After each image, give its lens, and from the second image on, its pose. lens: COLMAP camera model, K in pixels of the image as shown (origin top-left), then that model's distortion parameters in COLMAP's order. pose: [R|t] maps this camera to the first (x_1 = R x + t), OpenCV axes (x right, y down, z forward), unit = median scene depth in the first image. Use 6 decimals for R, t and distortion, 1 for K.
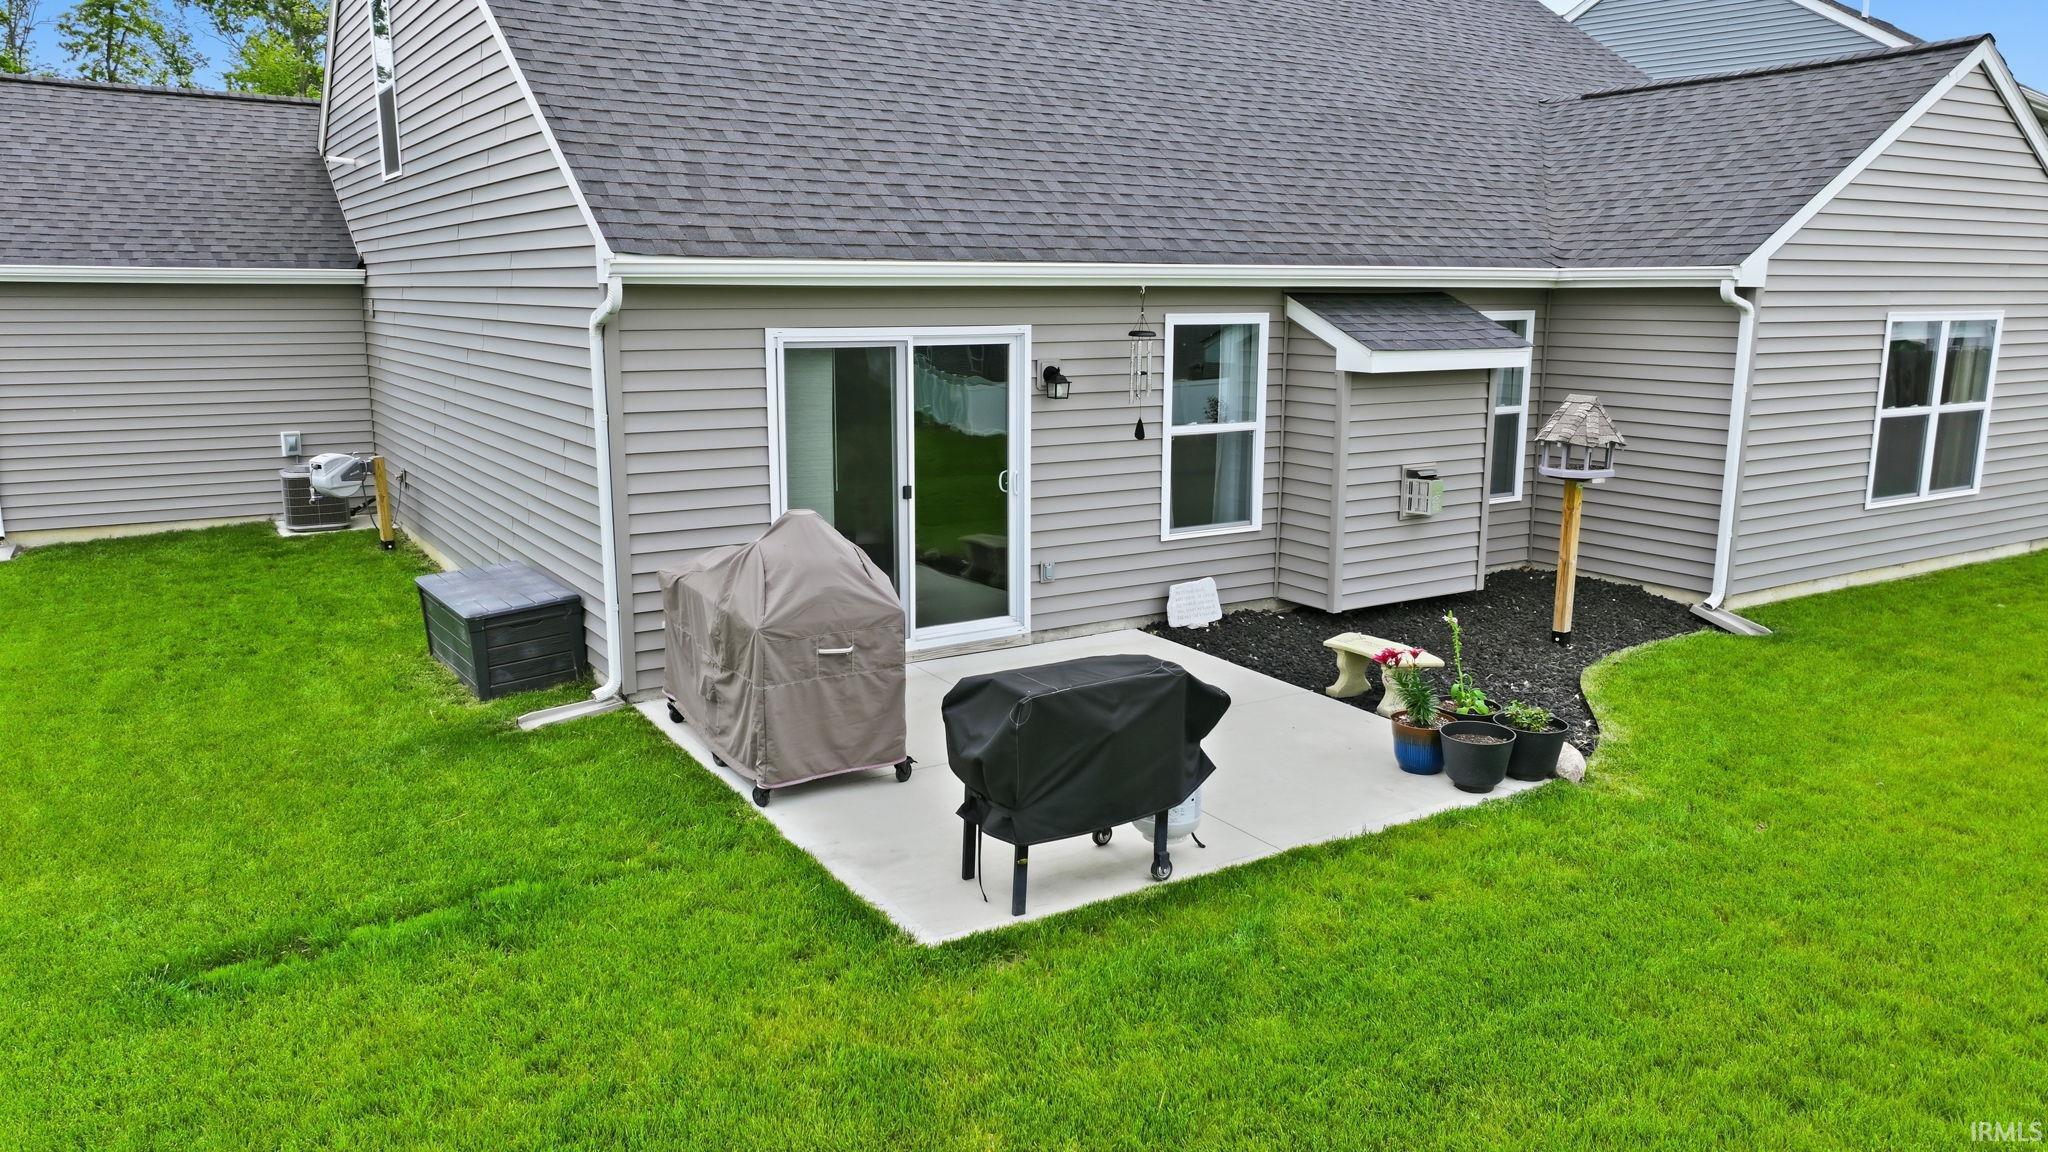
lens RADIAL K [[1443.3, 0, 1024.0], [0, 1443.3, 576.0], [0, 0, 1]] dist [0.002864, 0.016522]
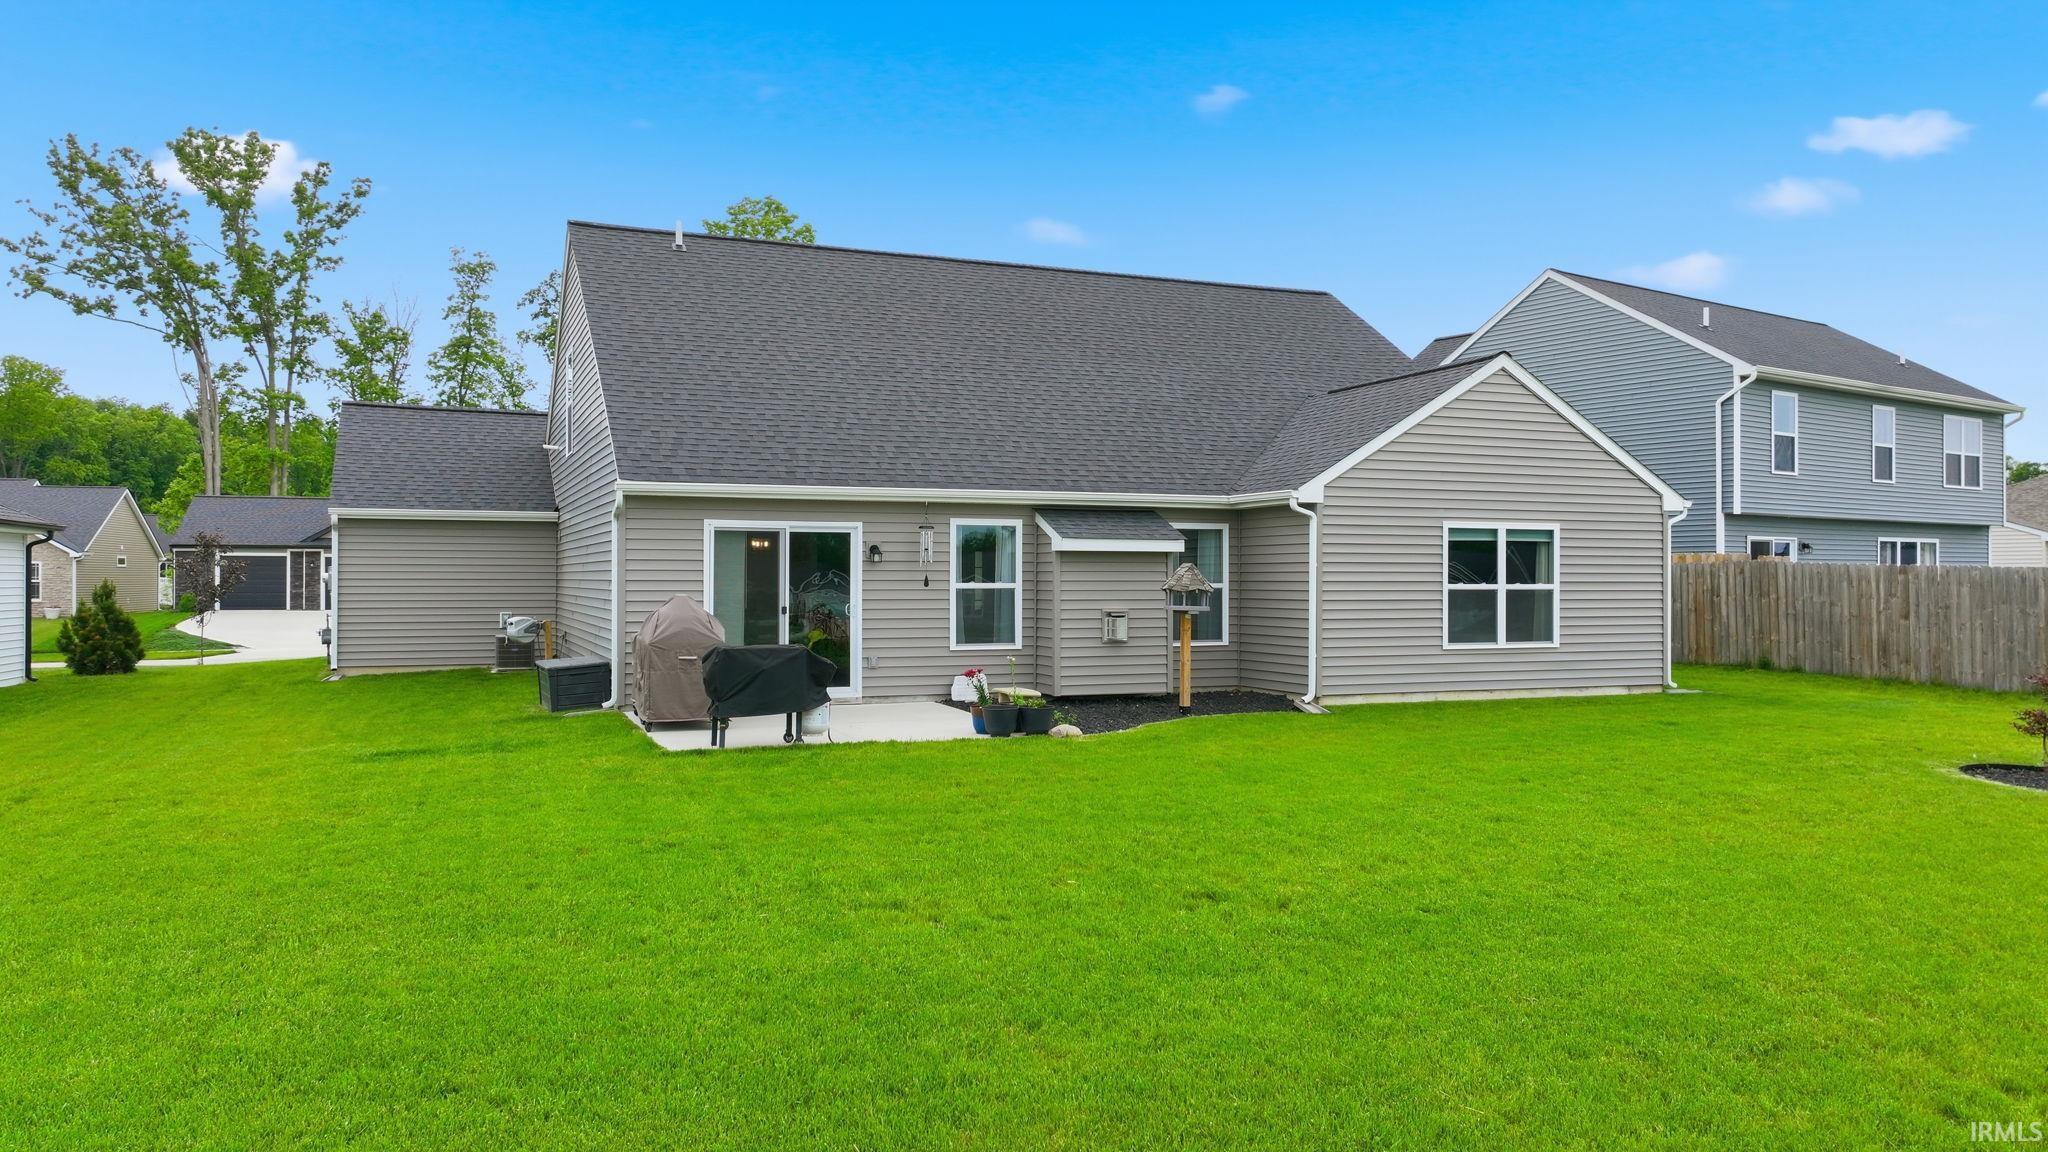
lens RADIAL K [[1443.3, 0, 1024.0], [0, 1443.3, 576.0], [0, 0, 1]] dist [0.002864, 0.016522]
pose [[0.984756, -0.001335, -0.173938, 0.447111], [-0.032883, 0.980510, -0.193696, 0.203022], [0.170807, 0.196463, 0.965519, -0.601998]]
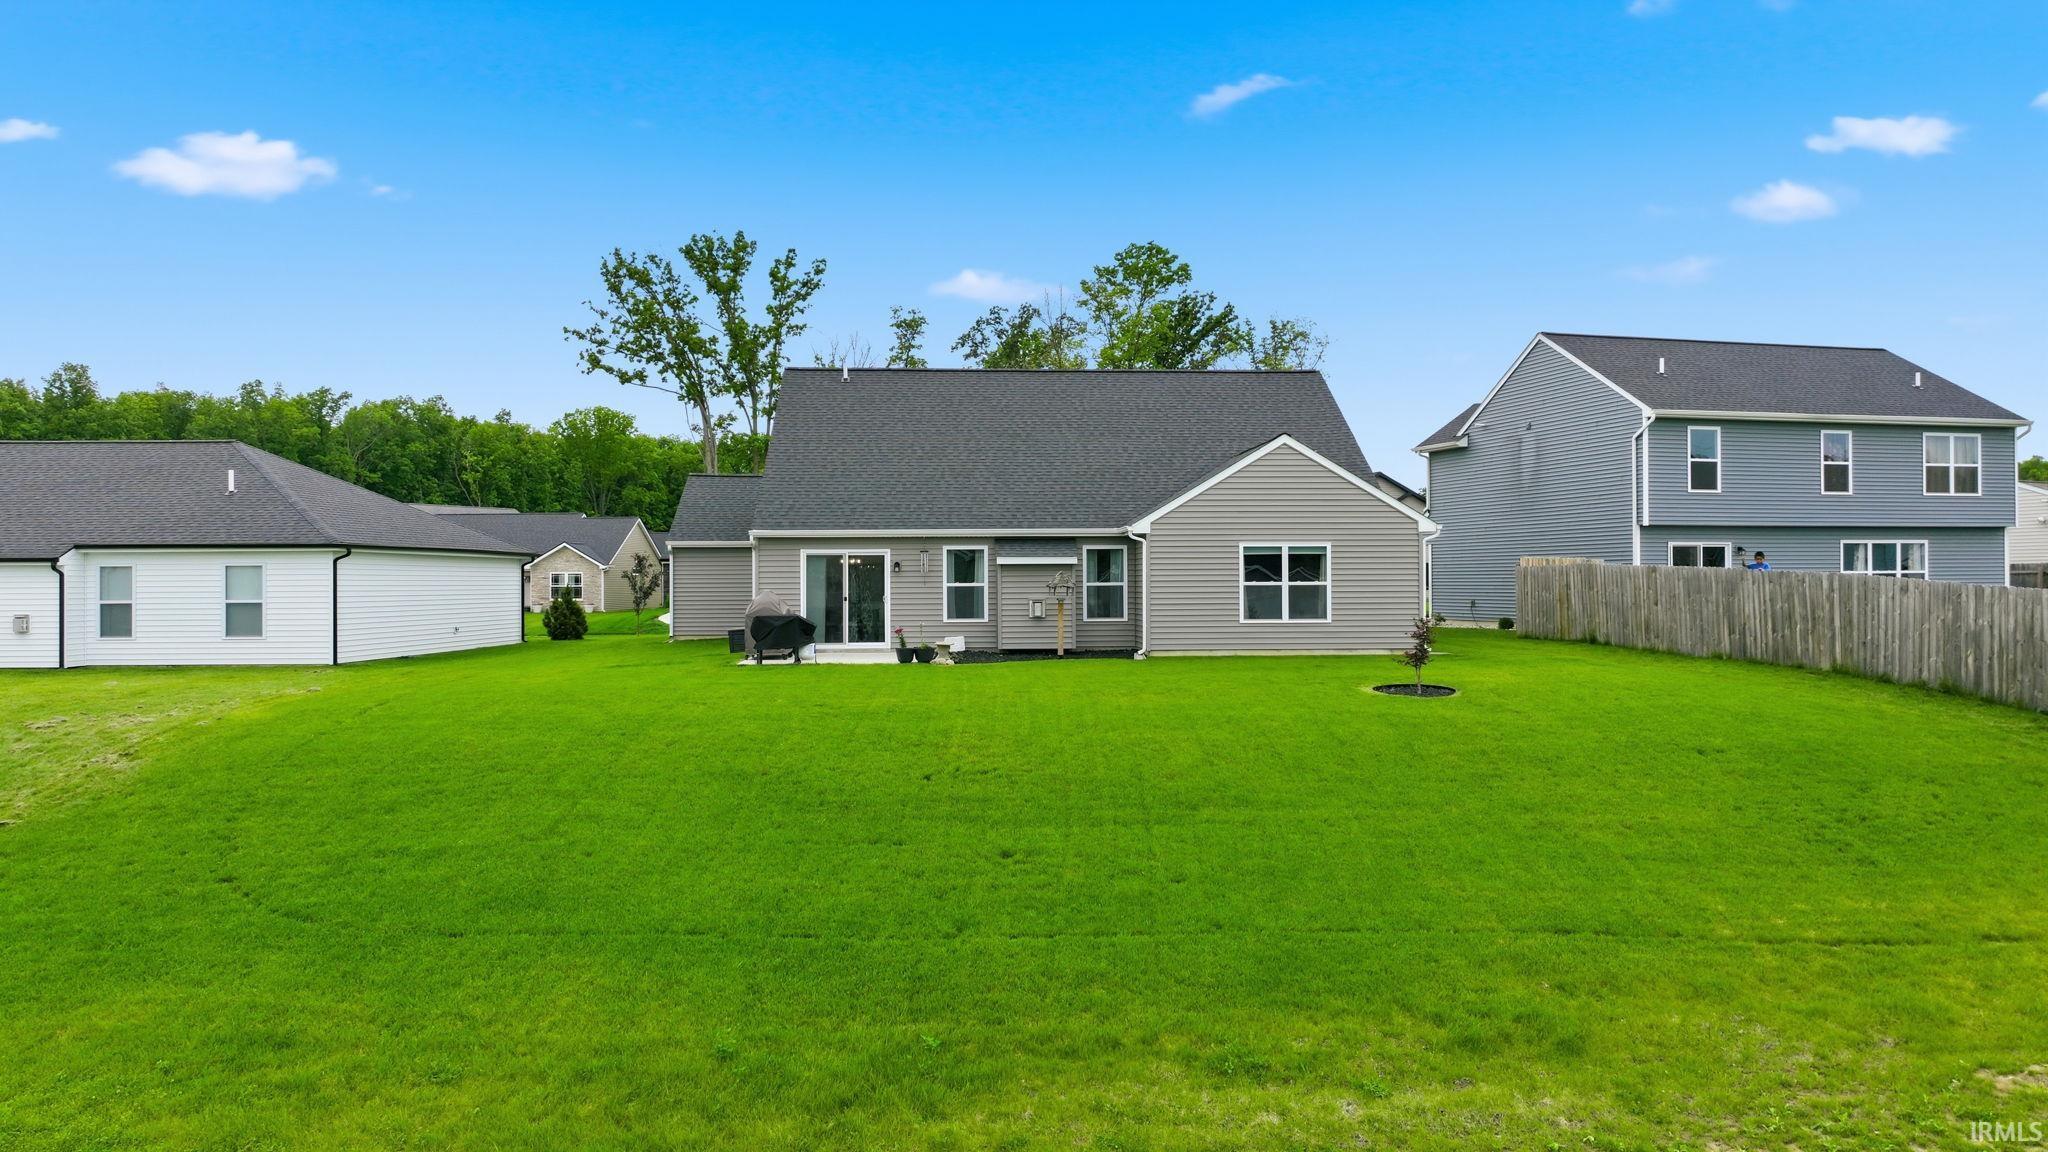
lens RADIAL K [[1443.3, 0, 1024.0], [0, 1443.3, 576.0], [0, 0, 1]] dist [0.002864, 0.016522]
pose [[0.873266, -0.009031, -0.487160, 1.566500], [-0.087284, 0.980756, -0.174643, 0.358271], [0.479362, 0.195031, 0.855672, -1.360333]]
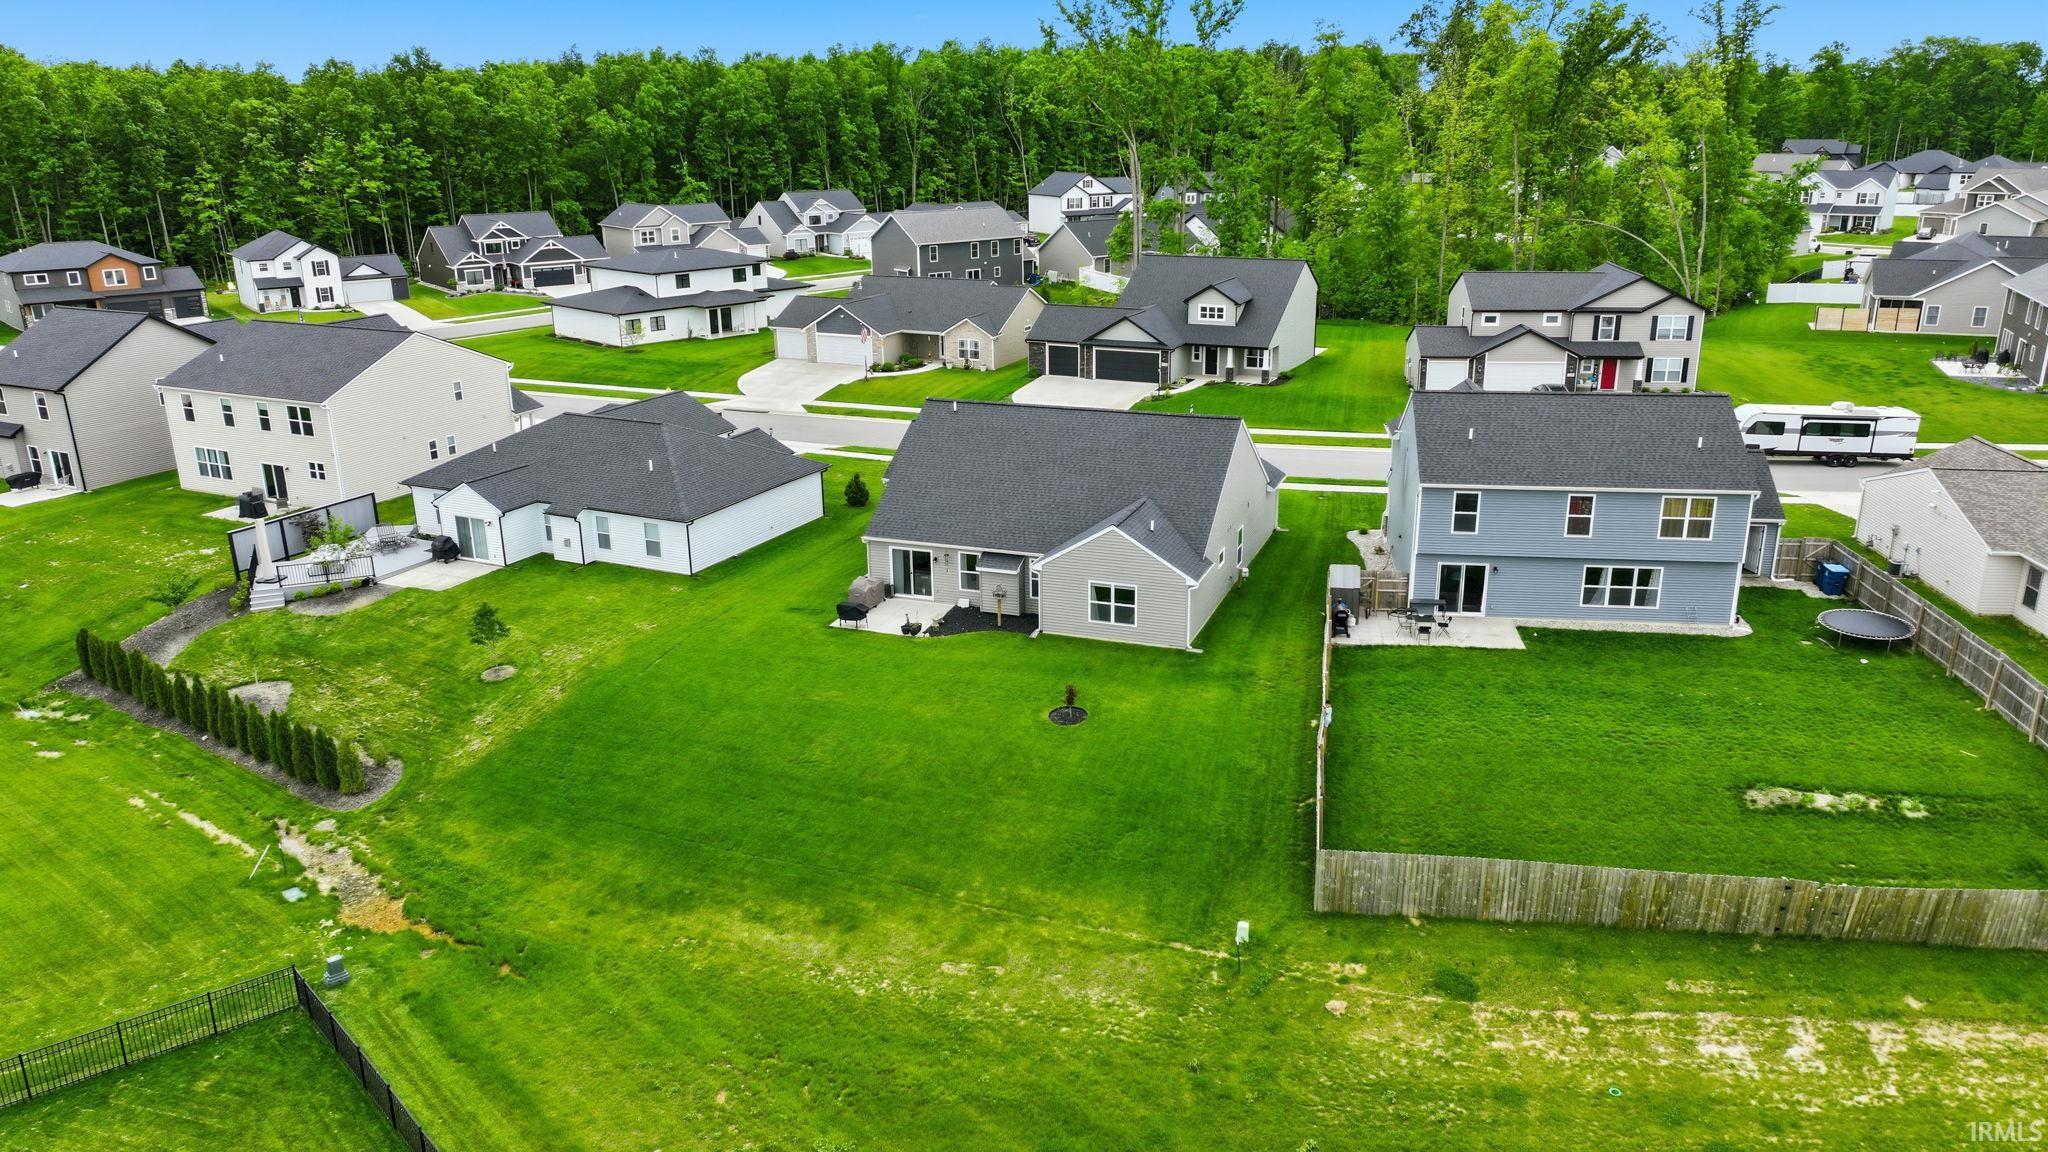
lens RADIAL K [[1443.3, 0, 1024.0], [0, 1443.3, 576.0], [0, 0, 1]] dist [0.002864, 0.016522]
pose [[0.601465, 0.236209, -0.763181, 4.128605], [-0.139749, 0.971669, 0.190601, -1.082139], [0.786581, -0.007986, 0.617435, -2.046810]]
